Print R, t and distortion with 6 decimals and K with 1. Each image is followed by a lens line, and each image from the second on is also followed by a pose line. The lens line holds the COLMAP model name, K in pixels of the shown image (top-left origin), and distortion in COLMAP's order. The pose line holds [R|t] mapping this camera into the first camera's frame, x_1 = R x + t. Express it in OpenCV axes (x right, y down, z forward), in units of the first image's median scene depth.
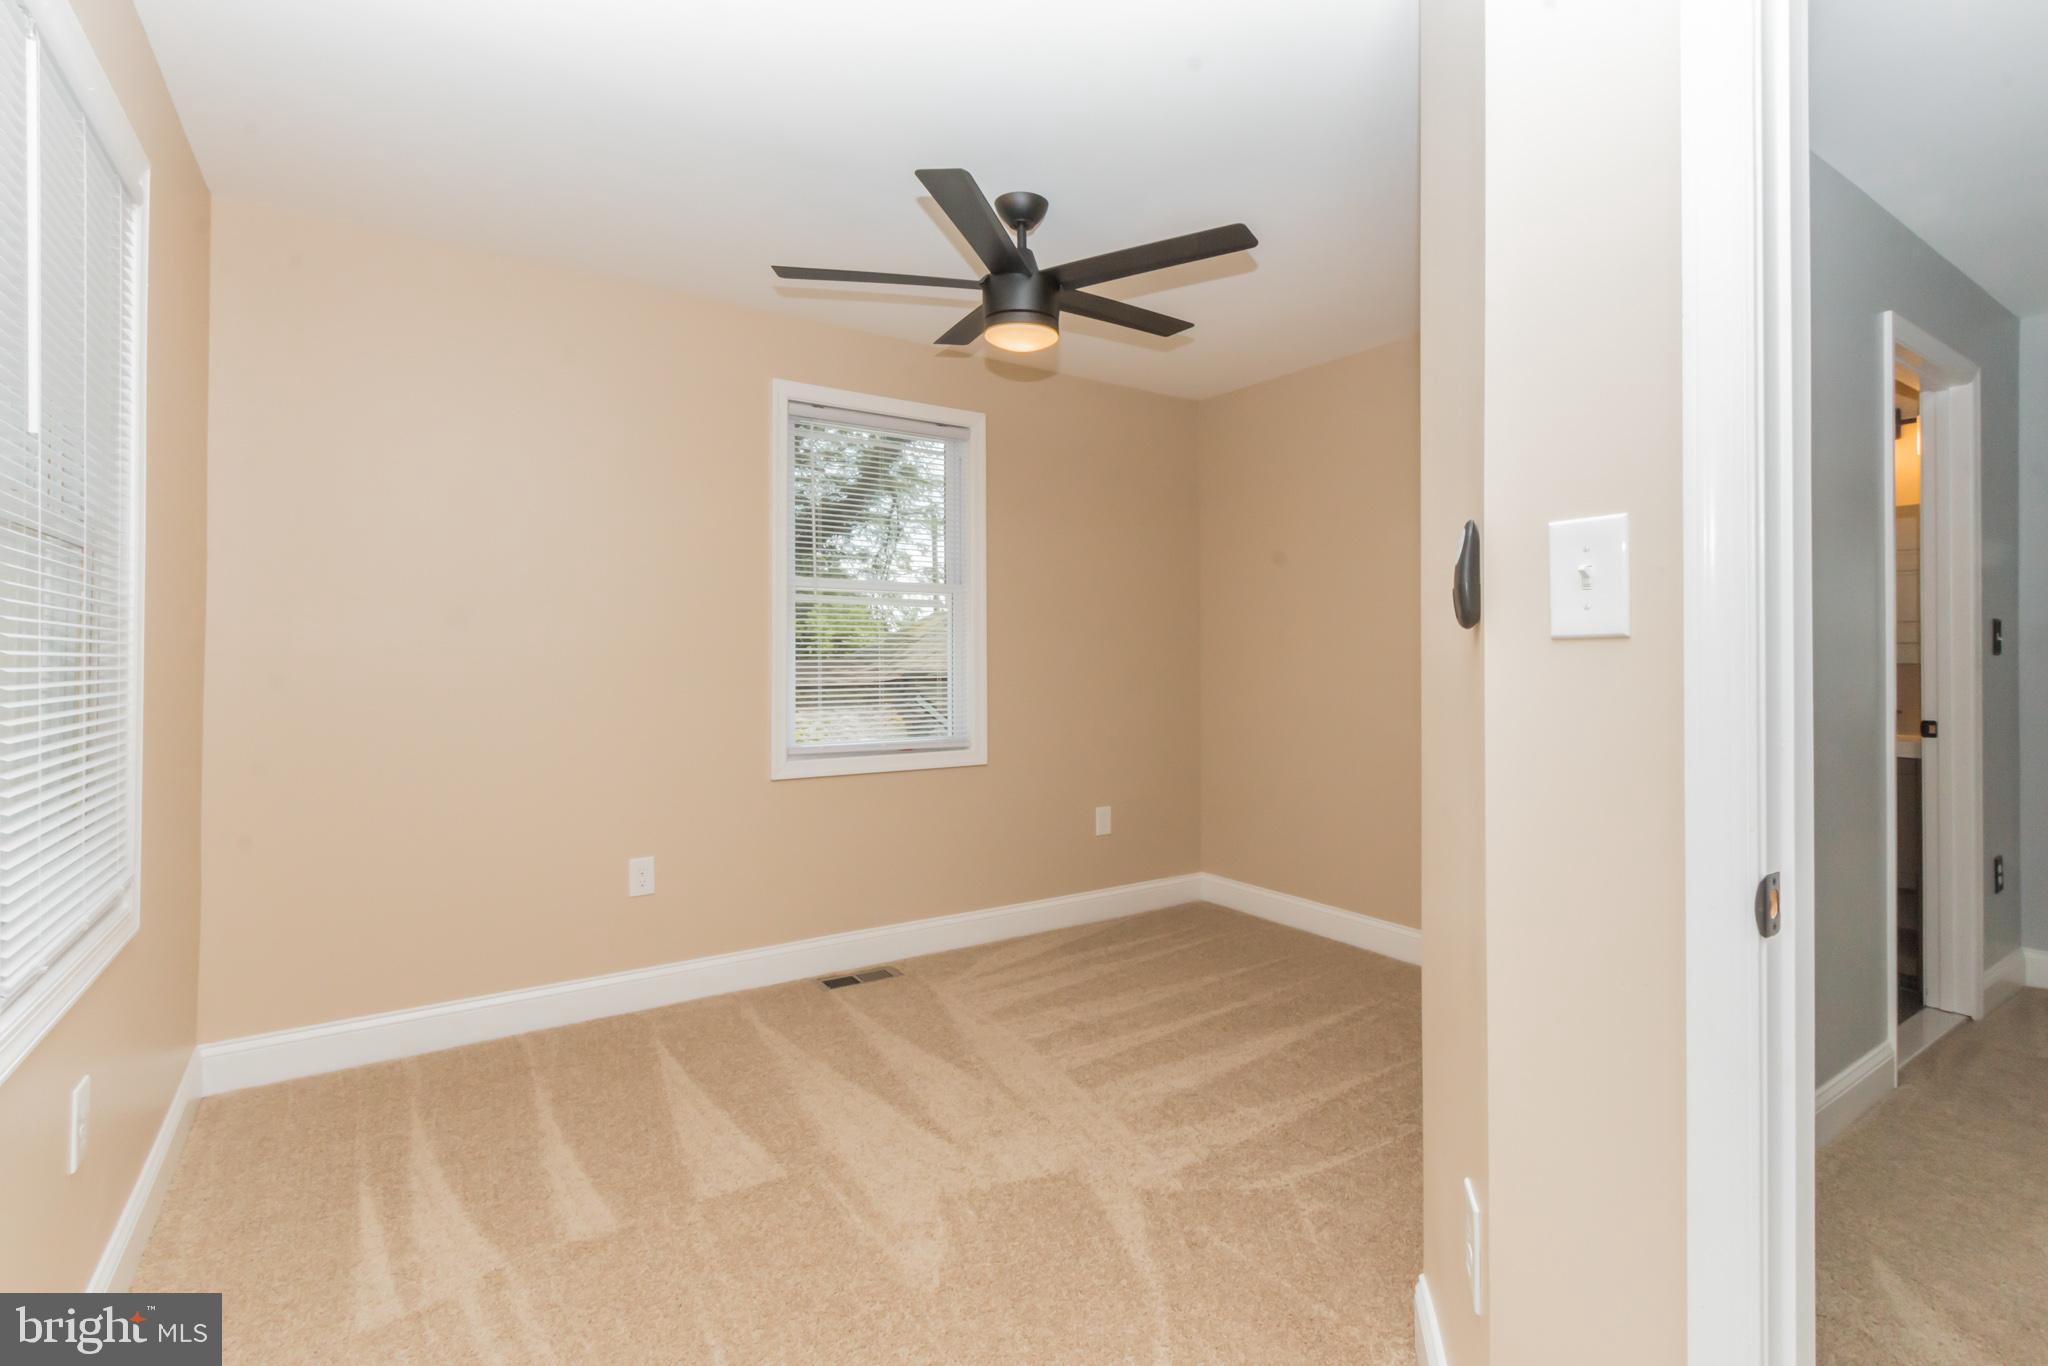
lens RADIAL K [[934.3, 0, 1067.7], [0, 934.3, 641.0], [0, 0, 1]] dist [0.018769, -0.000799]
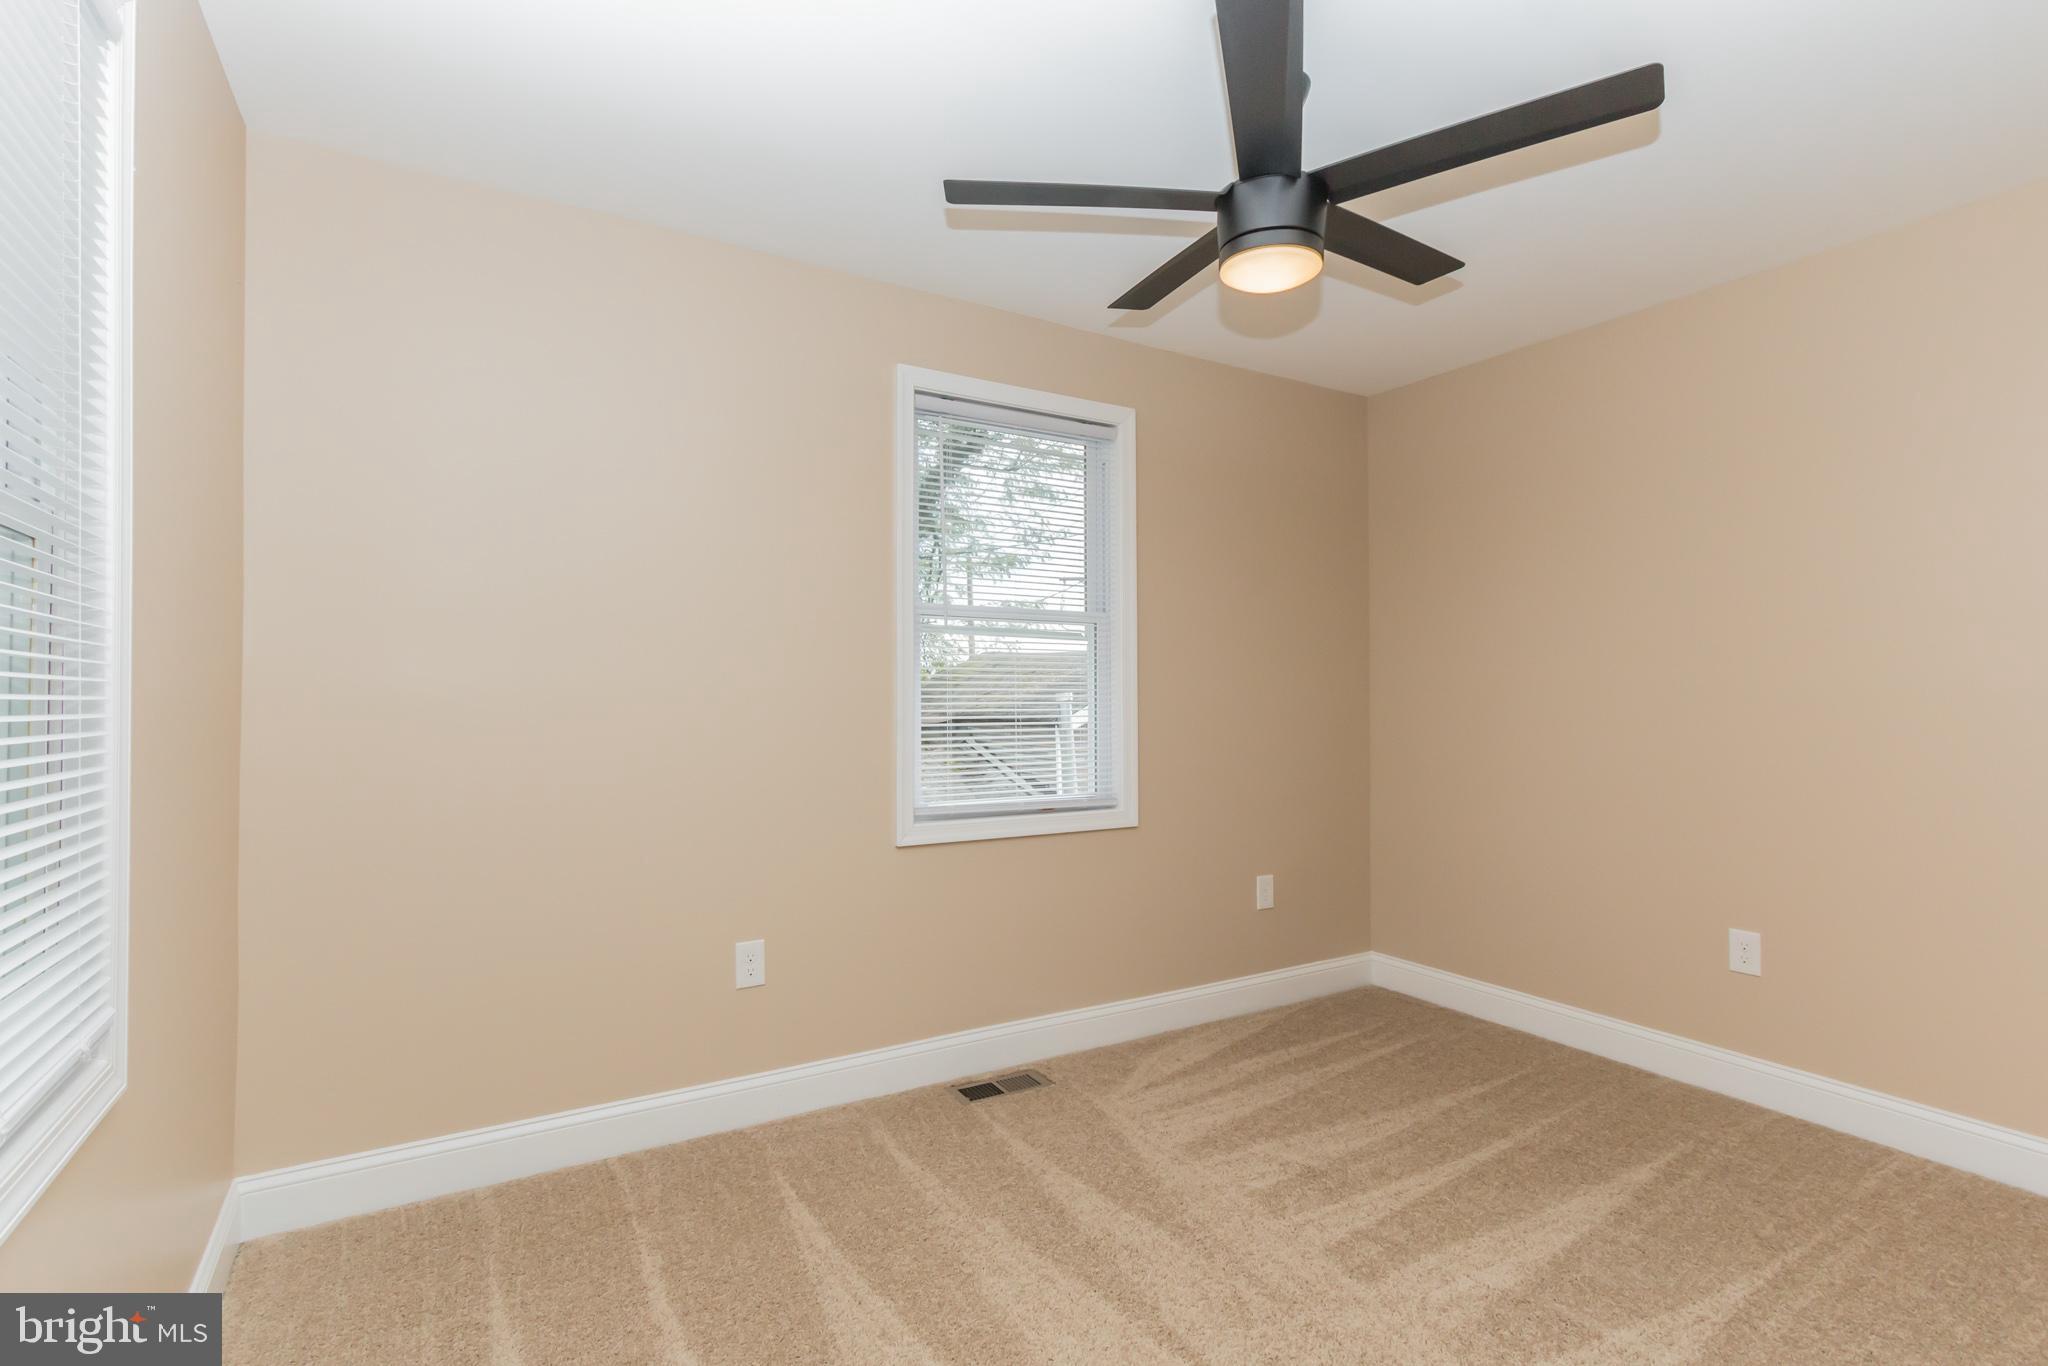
lens RADIAL K [[941.7, 0, 1053.9], [0, 941.7, 685.0], [0, 0, 1]] dist [0.020197, -0.004812]
pose [[0.998429, -0.001389, -0.056012, -0.150439], [0.001574, 0.999993, 0.003247, 0.002871], [0.056008, -0.003330, 0.998425, 0.198488]]
